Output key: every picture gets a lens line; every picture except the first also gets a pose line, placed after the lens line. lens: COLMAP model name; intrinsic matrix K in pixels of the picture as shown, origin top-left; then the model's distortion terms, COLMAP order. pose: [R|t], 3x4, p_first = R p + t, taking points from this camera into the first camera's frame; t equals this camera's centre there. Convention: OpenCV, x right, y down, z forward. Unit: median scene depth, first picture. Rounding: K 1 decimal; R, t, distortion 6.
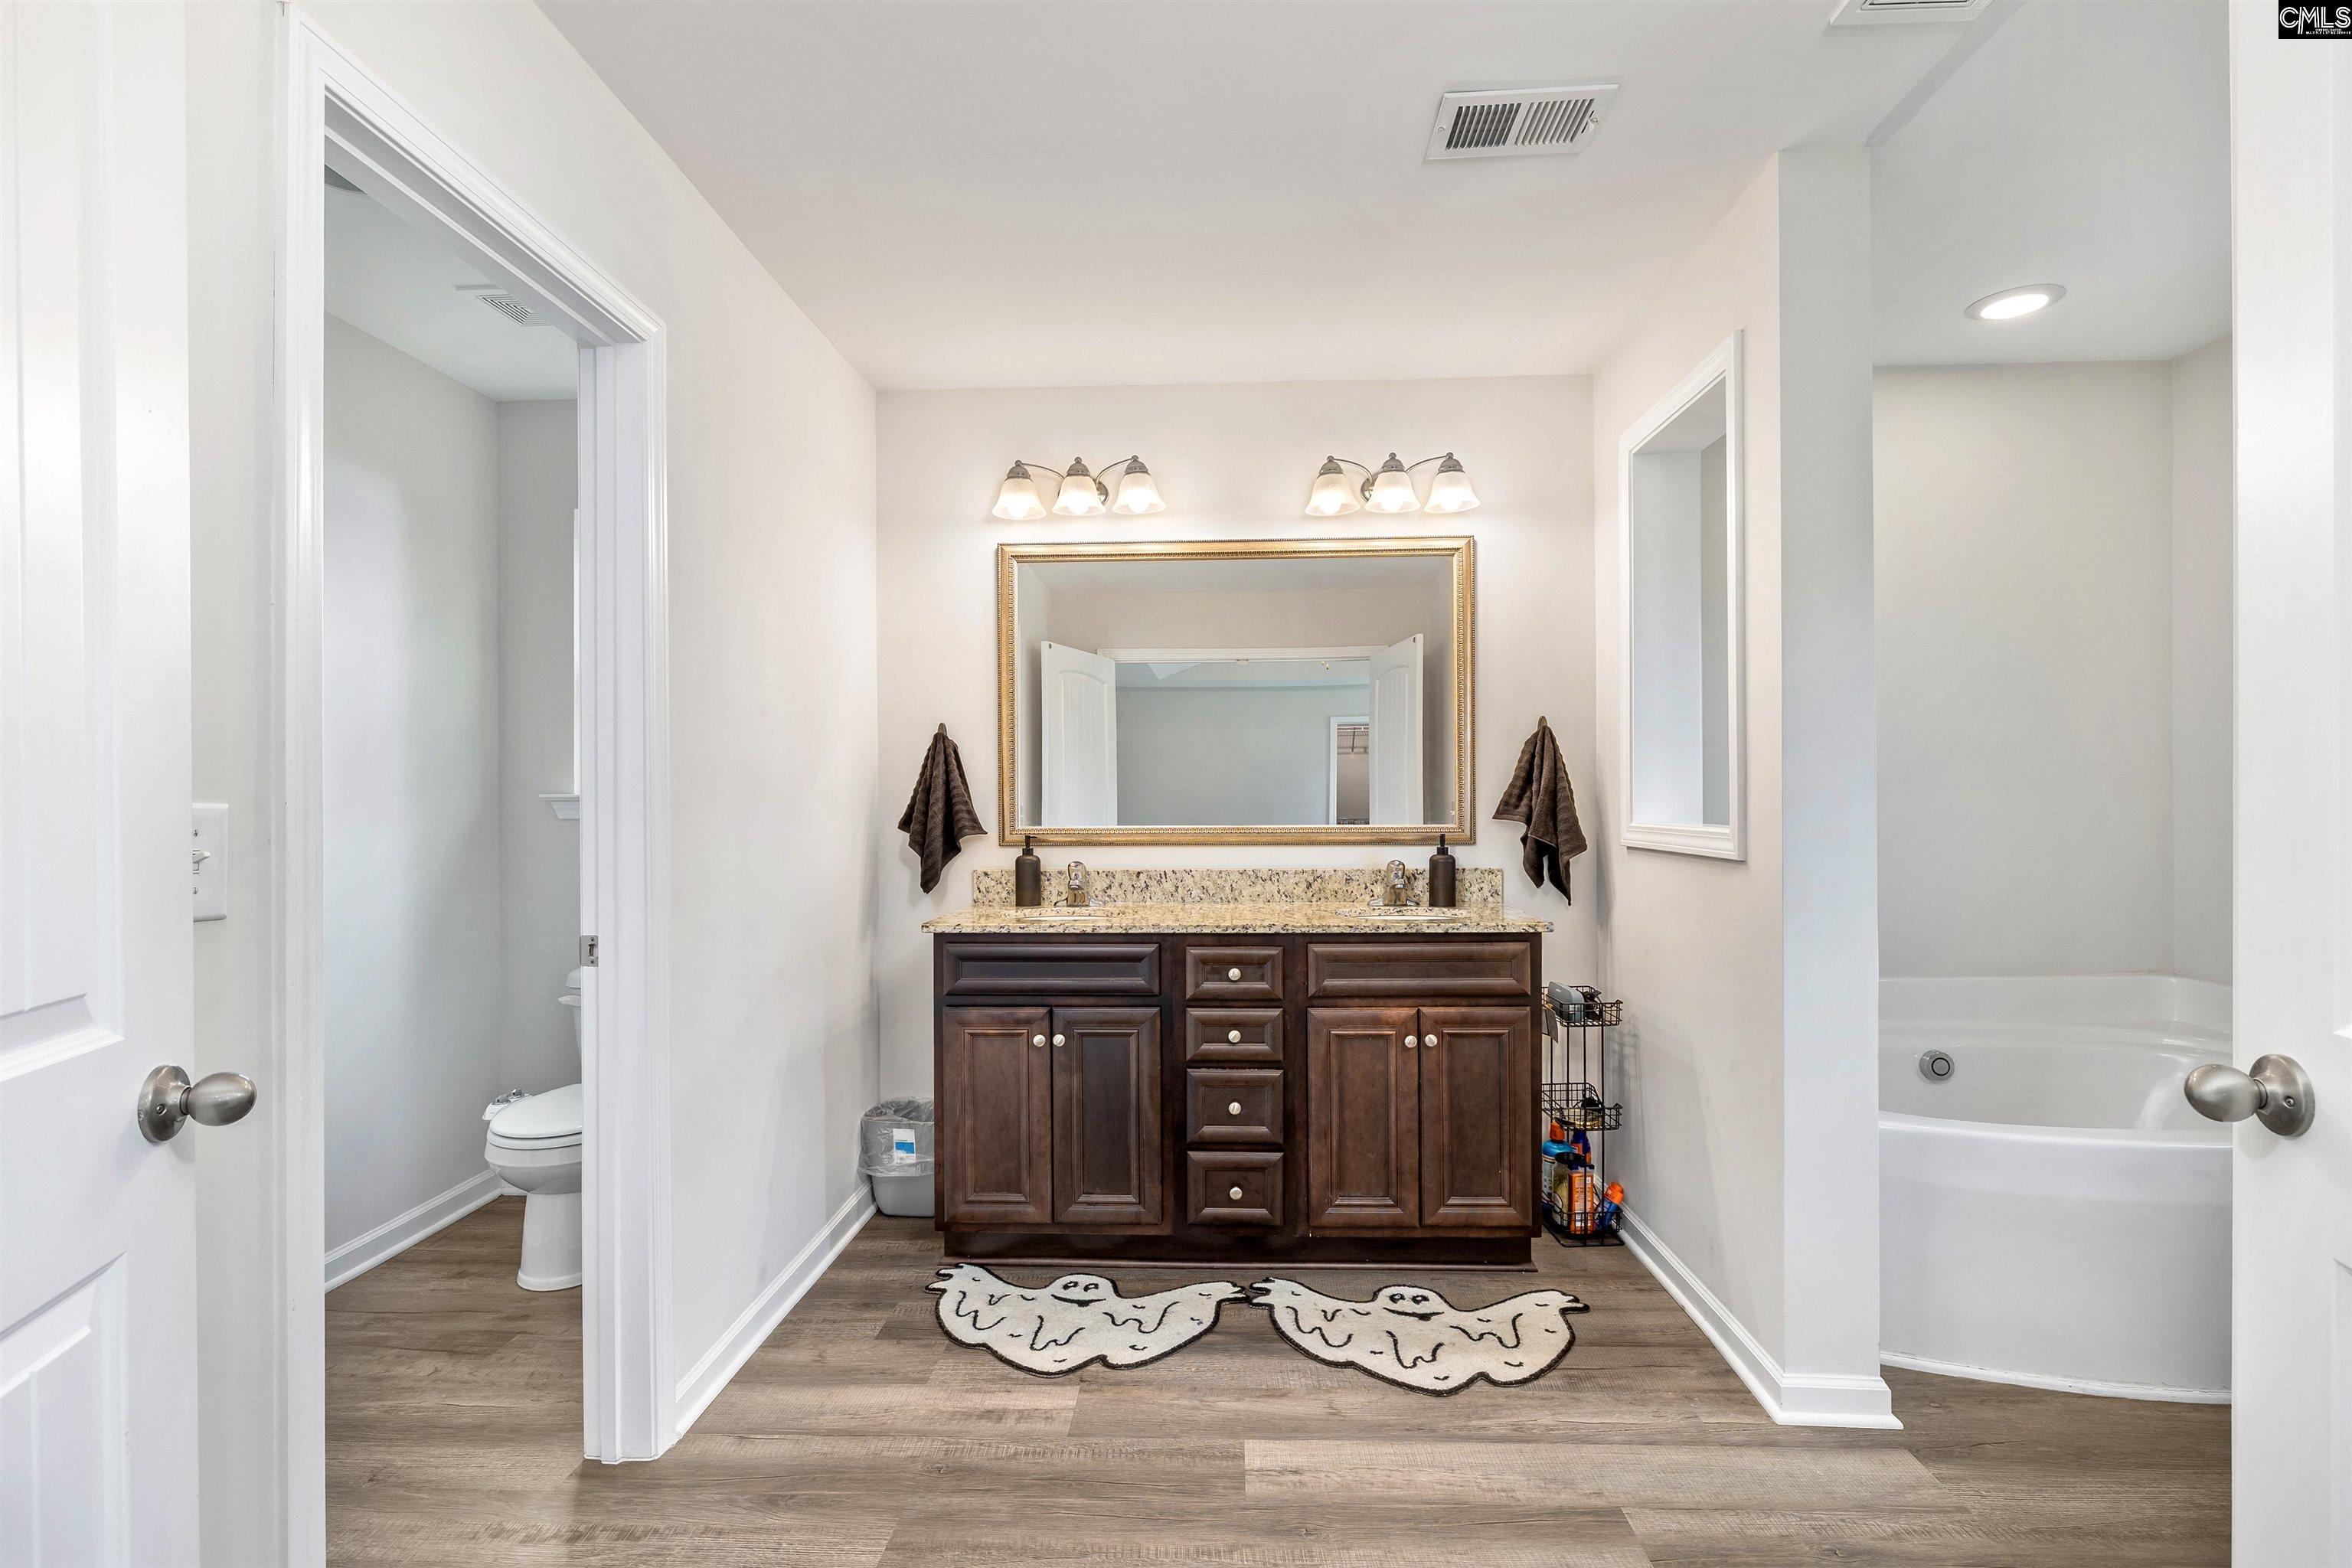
lens RADIAL K [[1183.4, 0, 1176.0], [0, 1183.4, 784.0], [0, 0, 1]] dist [0.000440, 0.000043]
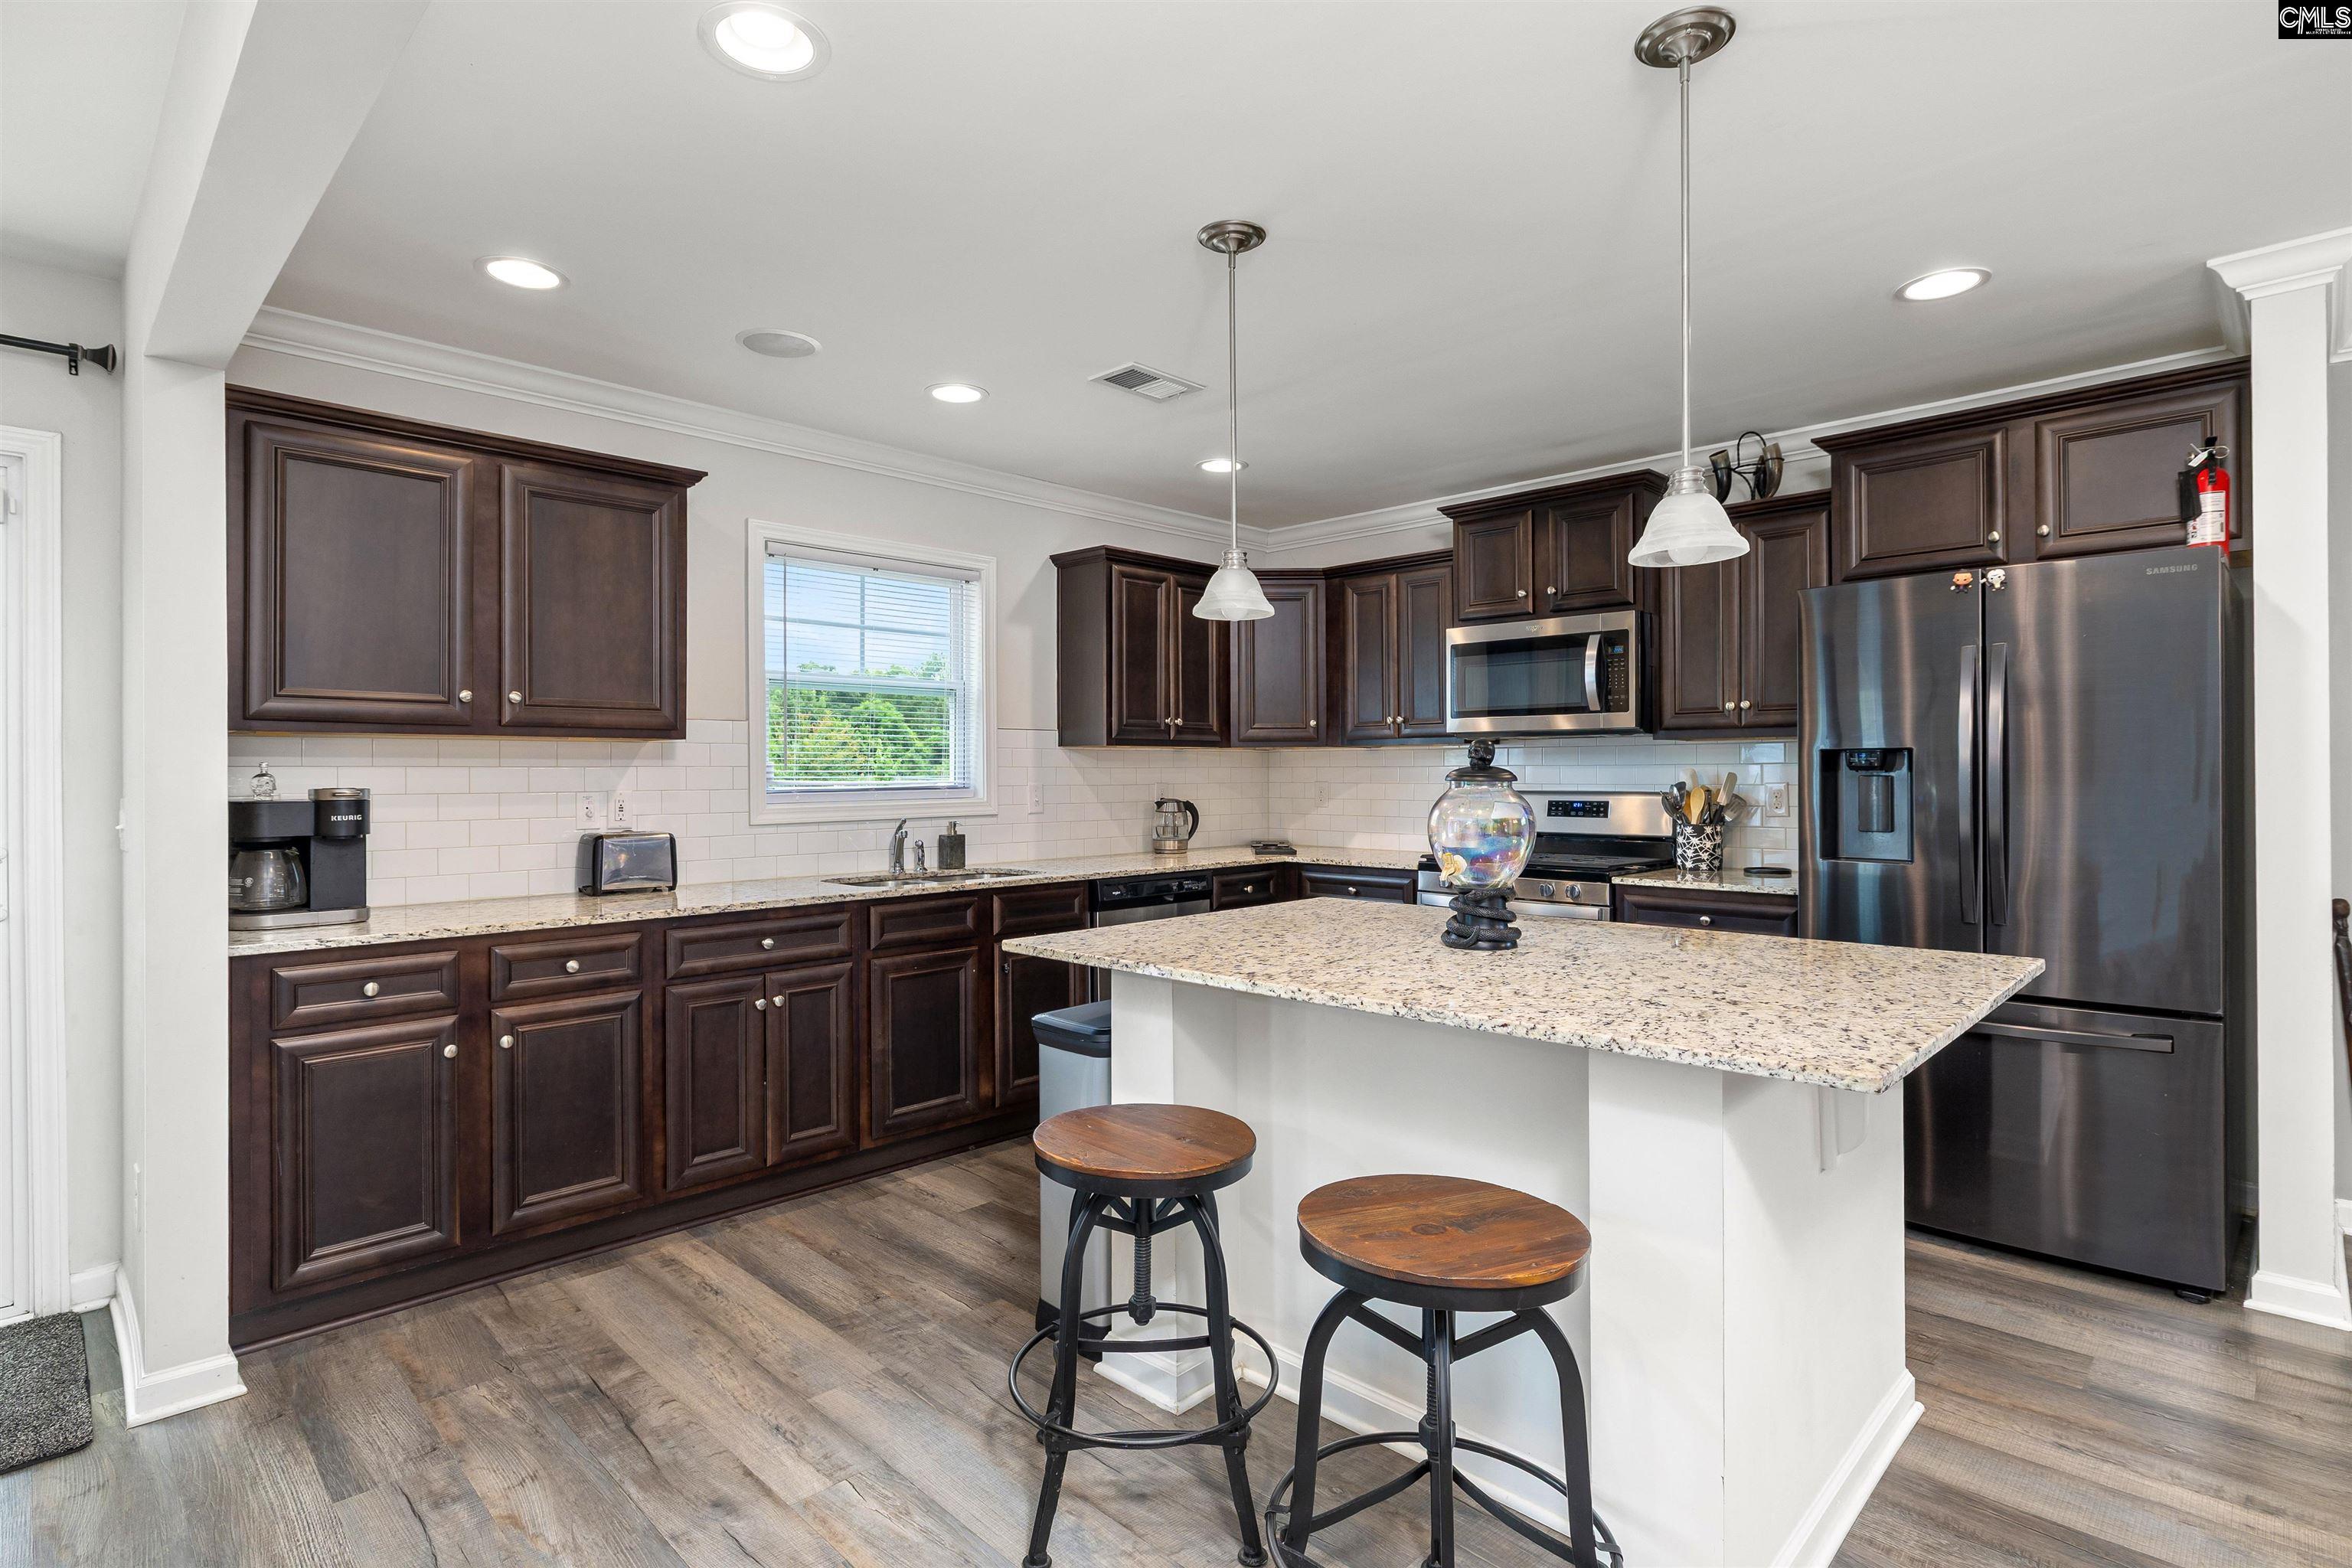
lens RADIAL K [[1158.4, 0, 1176.0], [0, 1158.4, 784.0], [0, 0, 1]] dist [-0.000738, 0.000246]
pose [[0.667337, -0.002867, 0.744750, -0.365859], [-0.006788, 0.999928, 0.009931, -0.008766], [-0.744725, -0.011682, 0.667269, -0.041321]]
